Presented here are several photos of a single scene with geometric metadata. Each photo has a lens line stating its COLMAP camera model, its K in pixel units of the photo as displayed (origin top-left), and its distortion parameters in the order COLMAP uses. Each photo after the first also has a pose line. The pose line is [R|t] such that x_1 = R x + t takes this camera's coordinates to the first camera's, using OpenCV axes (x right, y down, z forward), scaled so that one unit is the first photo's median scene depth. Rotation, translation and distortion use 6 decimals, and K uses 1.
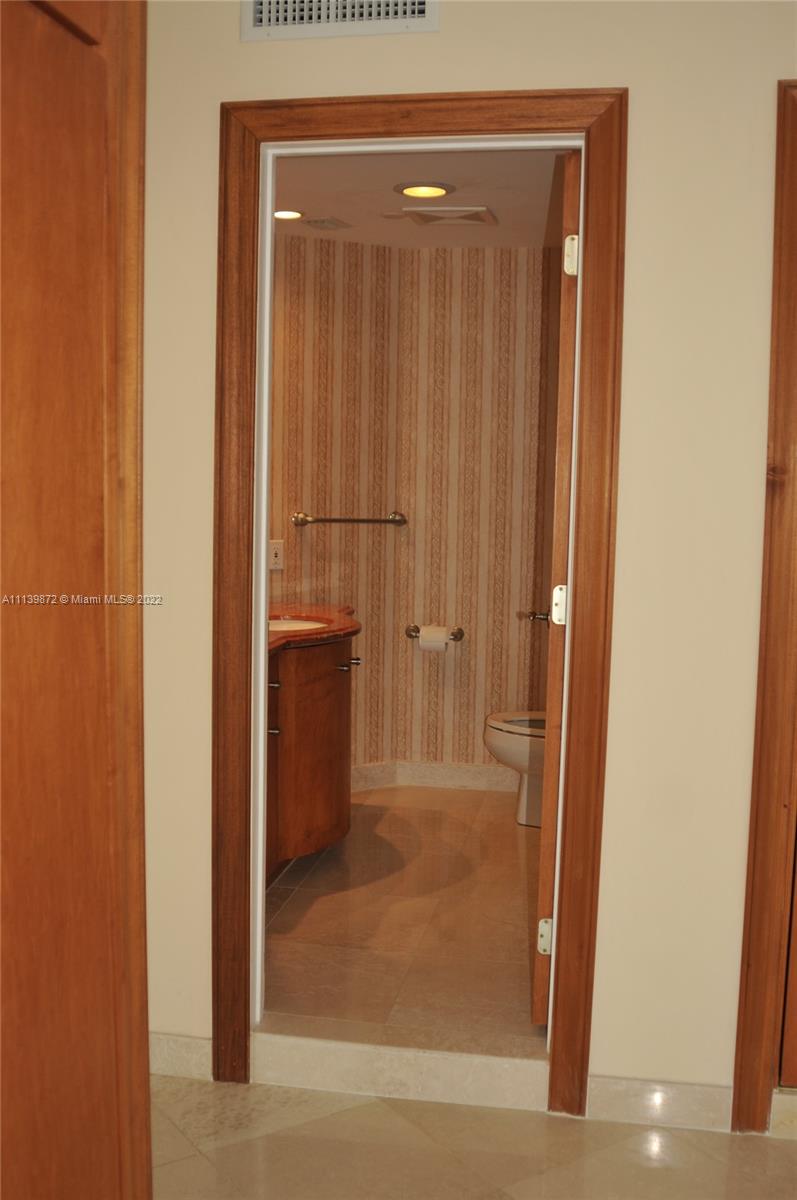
lens RADIAL K [[1315.2, 0, 404.7], [0, 1315.2, 601.7], [0, 0, 1]] dist [-0.080975, 0.000000]
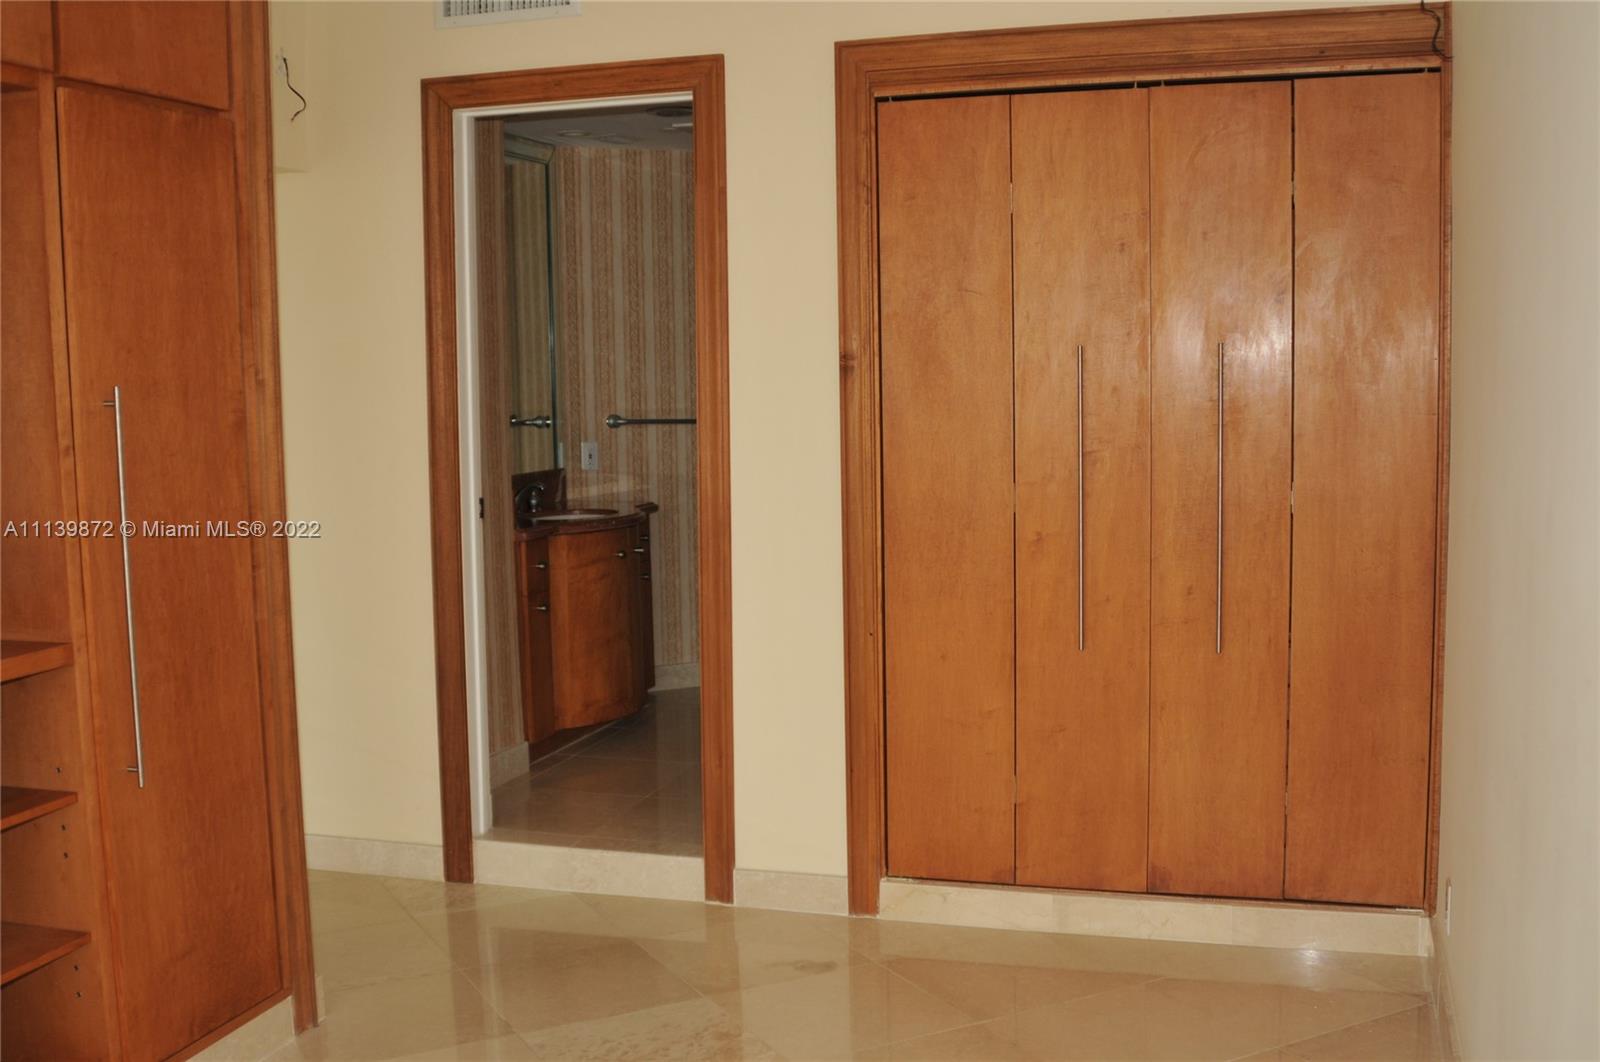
lens RADIAL K [[1753.6, 0, 793.5], [0, 1753.6, 532.1], [0, 0, 1]] dist [-0.080975, 0.000000]
pose [[0.990557, -0.022237, -0.135287, 0.419961], [0.020623, 0.999699, -0.013315, 0.078134], [0.135542, 0.010399, 0.990717, -0.588577]]
